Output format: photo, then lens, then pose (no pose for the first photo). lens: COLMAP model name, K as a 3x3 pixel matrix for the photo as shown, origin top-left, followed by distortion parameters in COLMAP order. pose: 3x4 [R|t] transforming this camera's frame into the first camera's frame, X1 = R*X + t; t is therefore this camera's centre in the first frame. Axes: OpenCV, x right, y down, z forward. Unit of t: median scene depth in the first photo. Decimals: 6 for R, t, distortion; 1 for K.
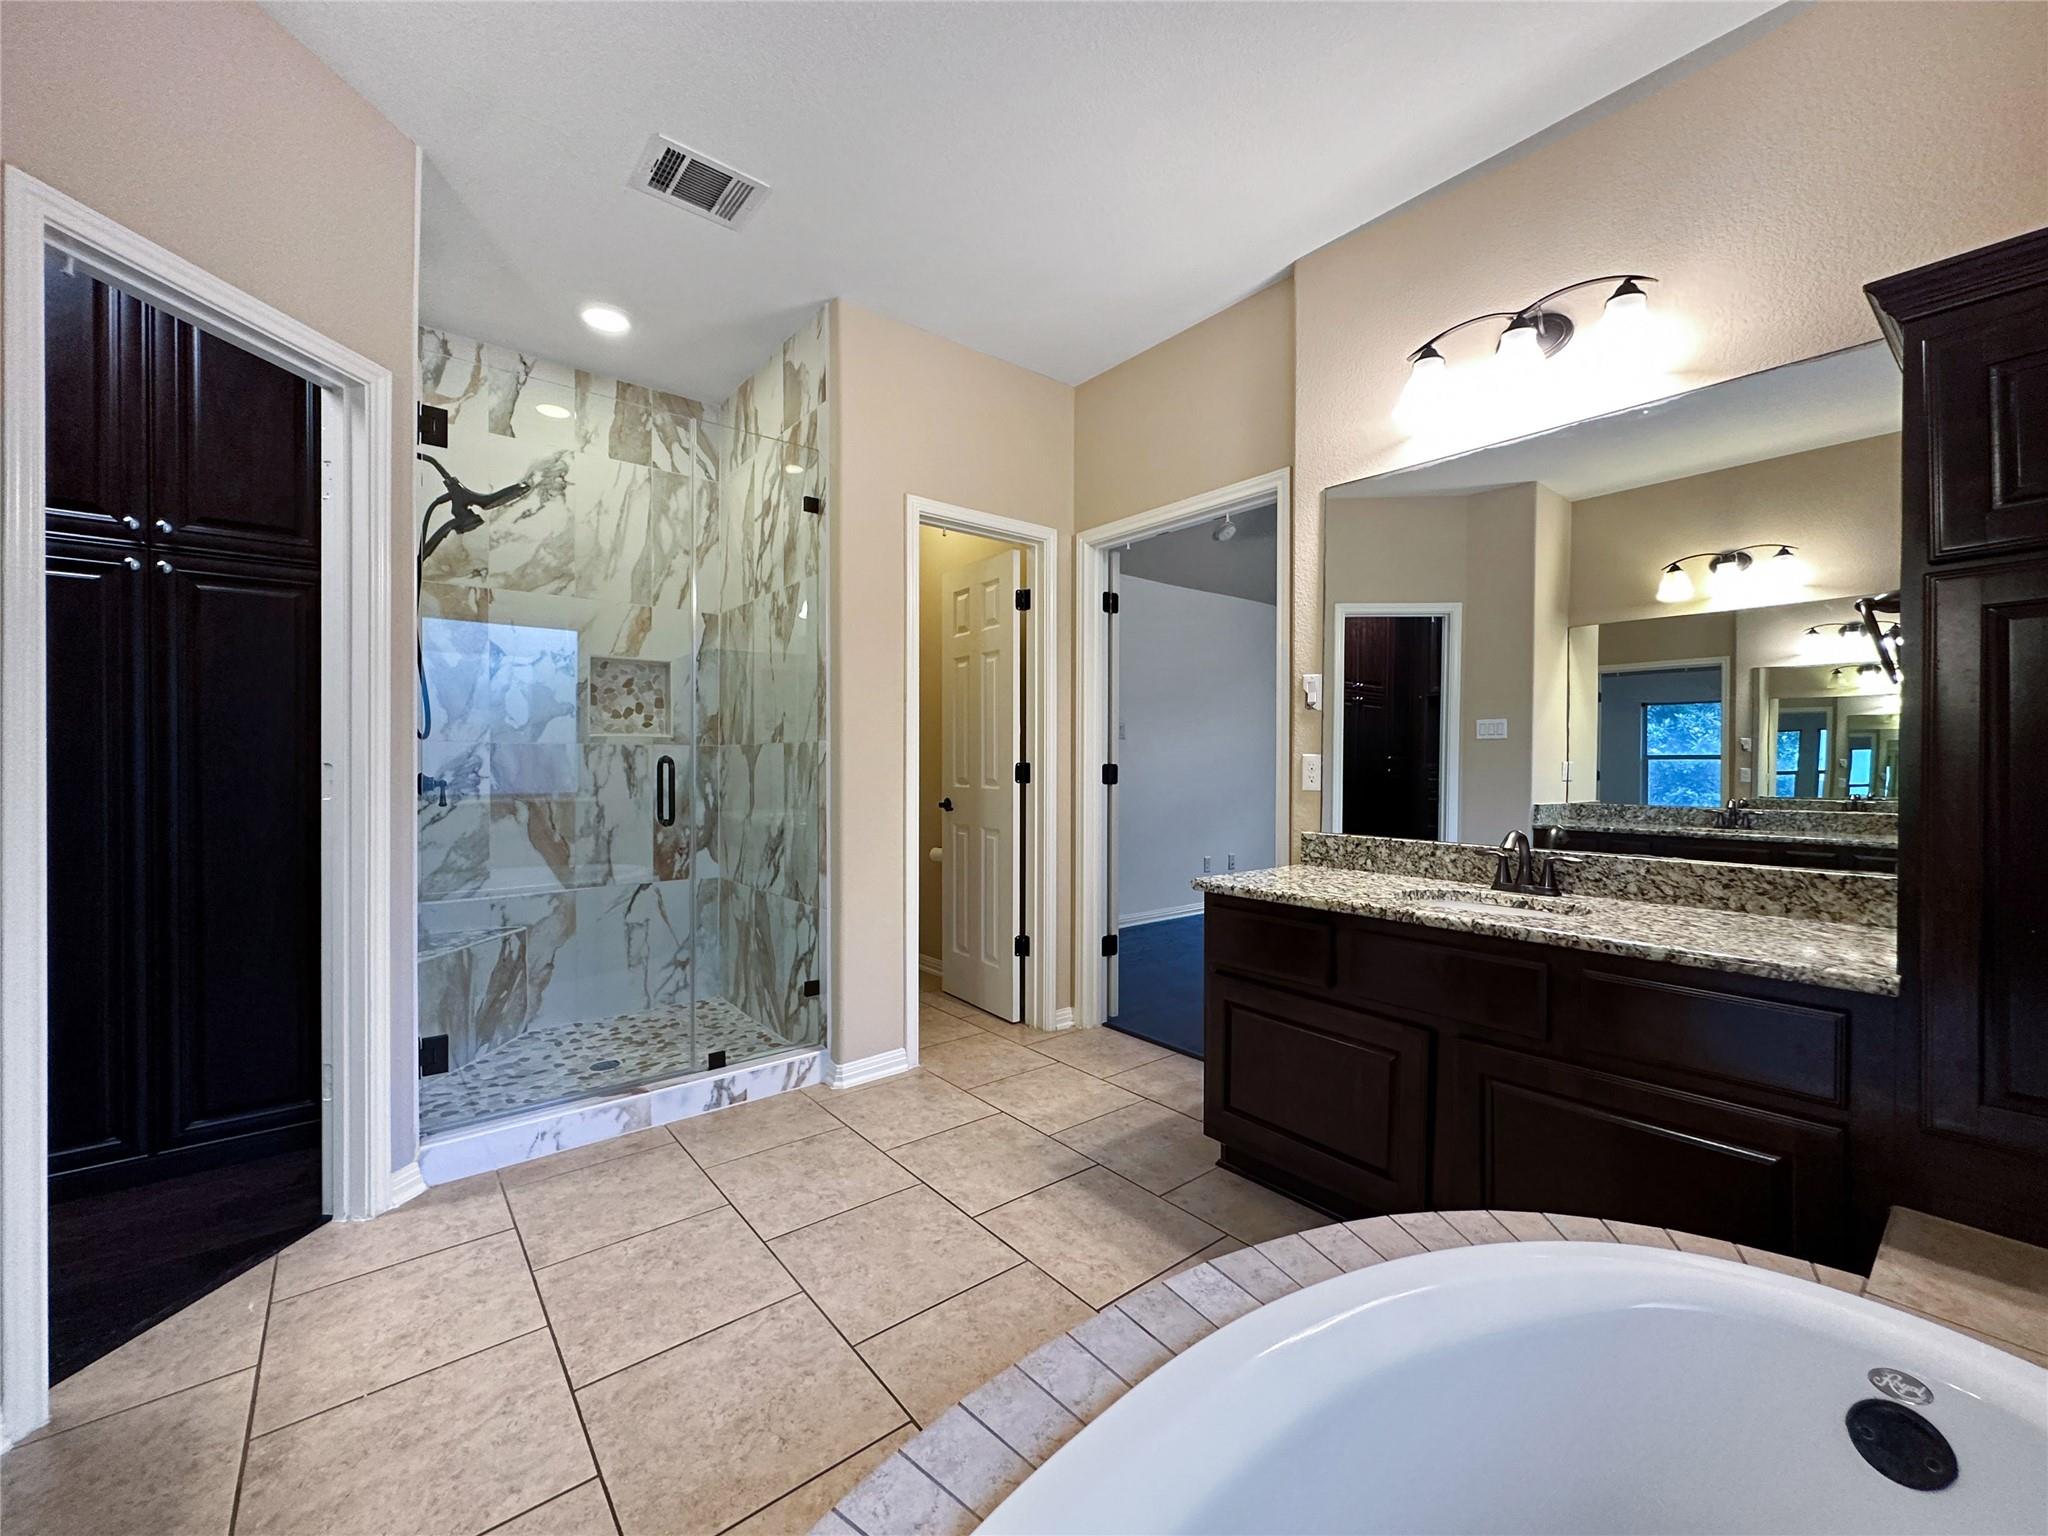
lens RADIAL K [[825.8, 0, 1025.4], [0, 825.8, 760.7], [0, 0, 1]] dist [0.000411, 0.000143]
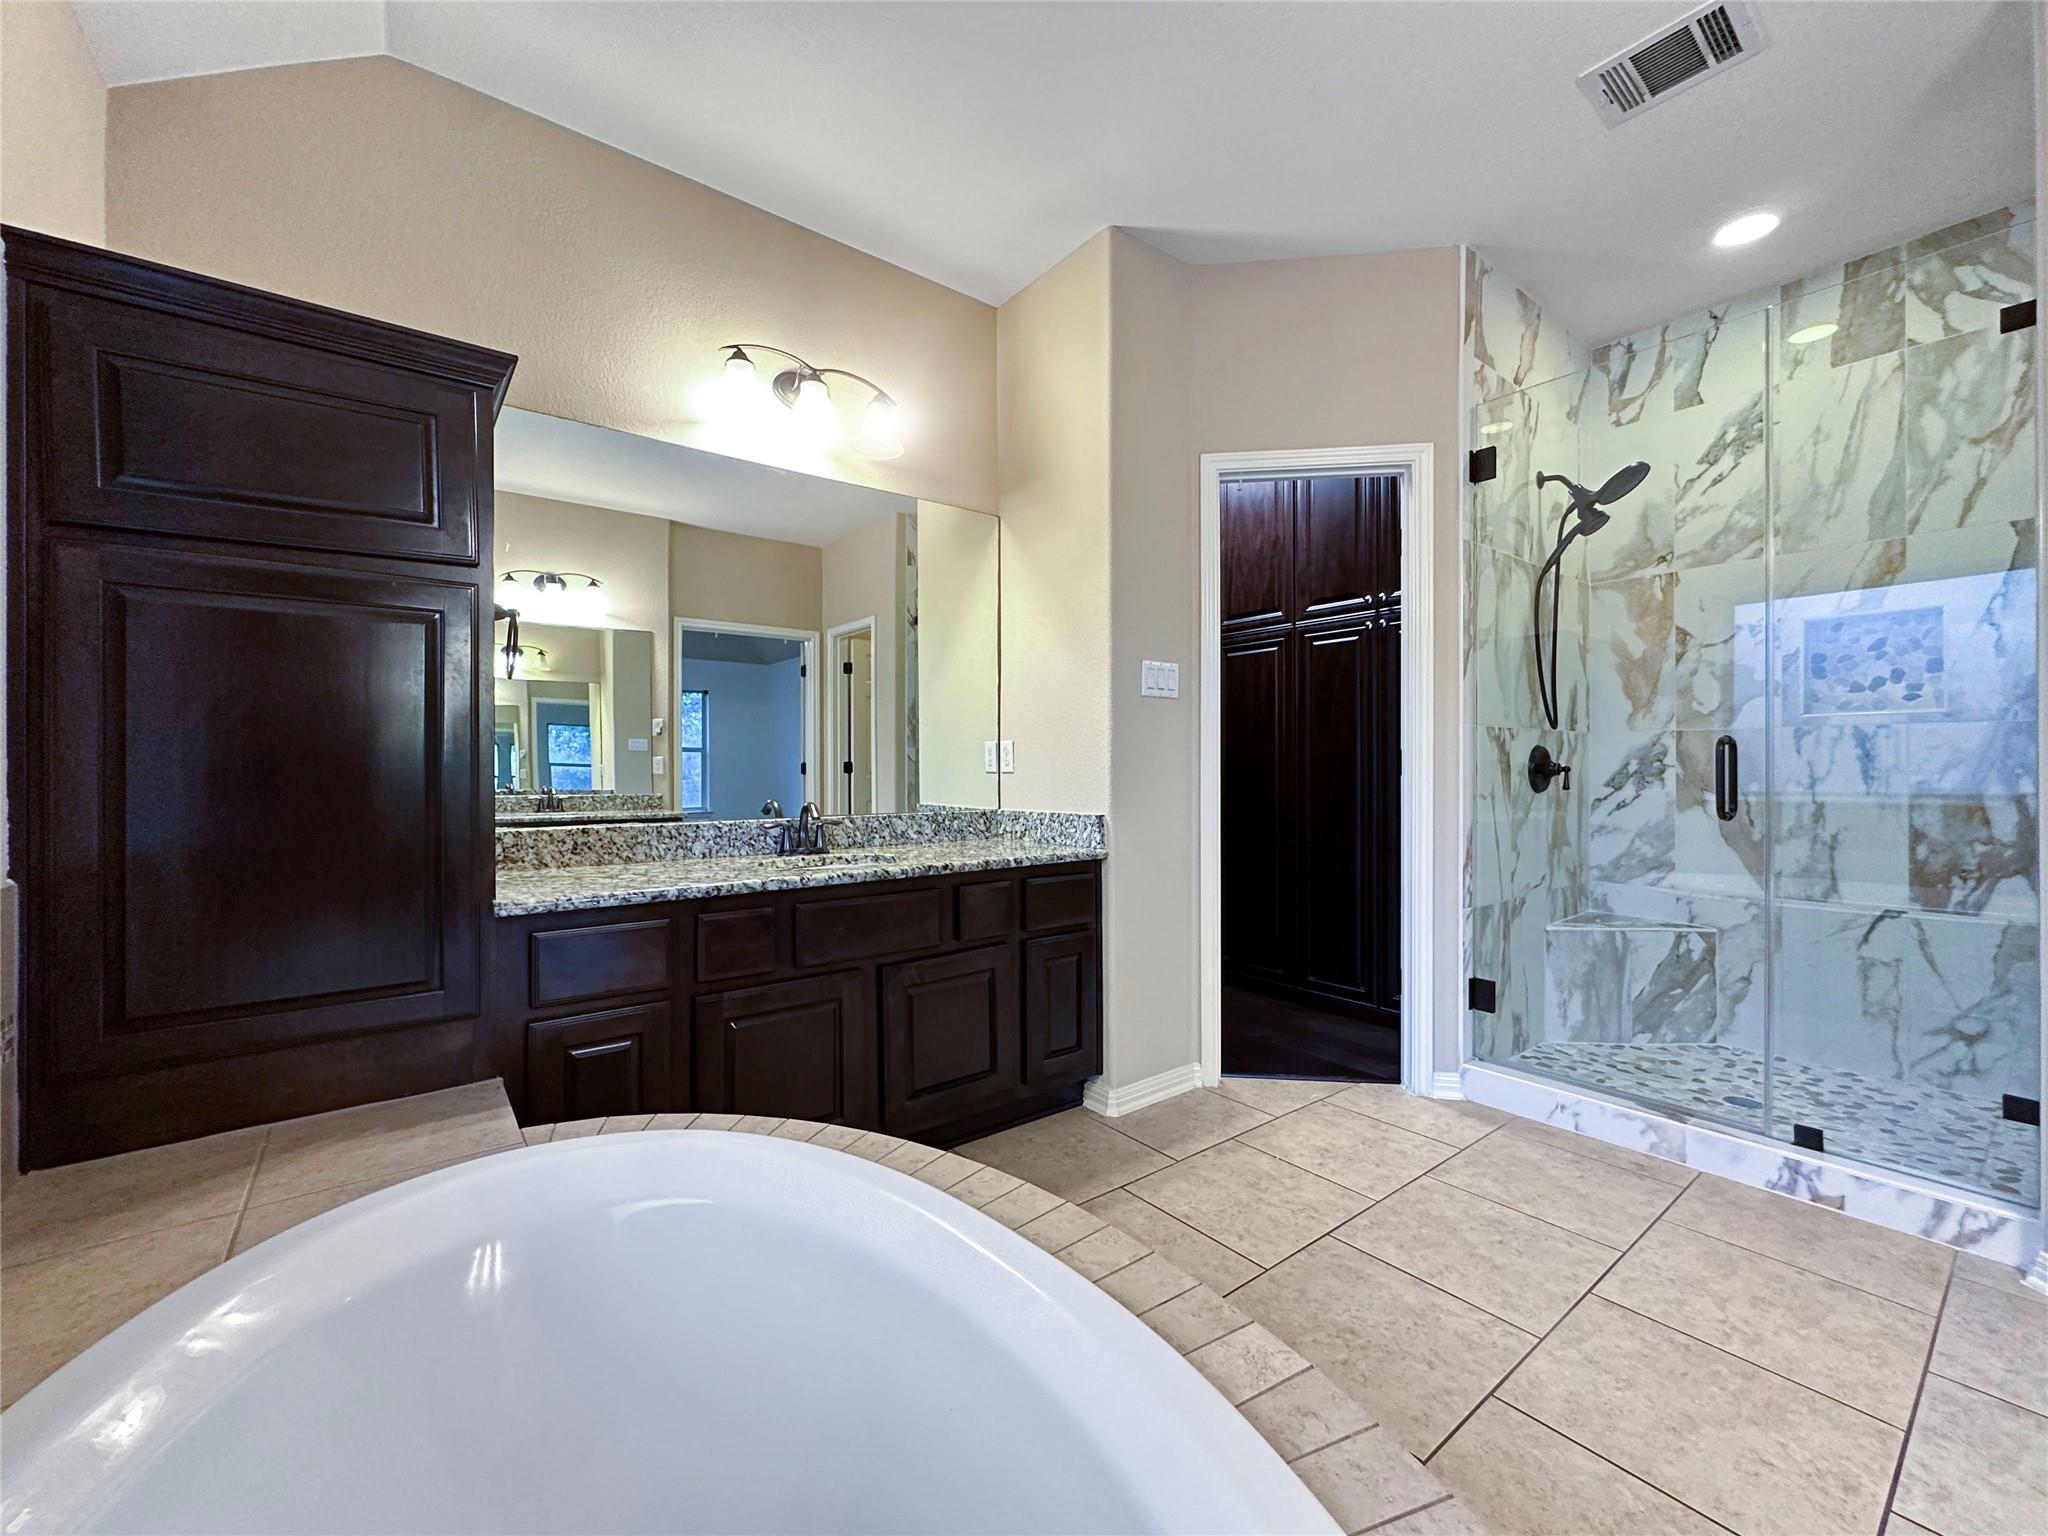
lens RADIAL K [[825.8, 0, 1025.4], [0, 825.8, 760.7], [0, 0, 1]] dist [0.000411, 0.000143]
pose [[-0.022155, -0.007480, -0.999727, 0.344609], [0.002354, 0.999969, -0.007534, 0.019657], [0.999752, -0.002520, -0.022137, 0.262702]]
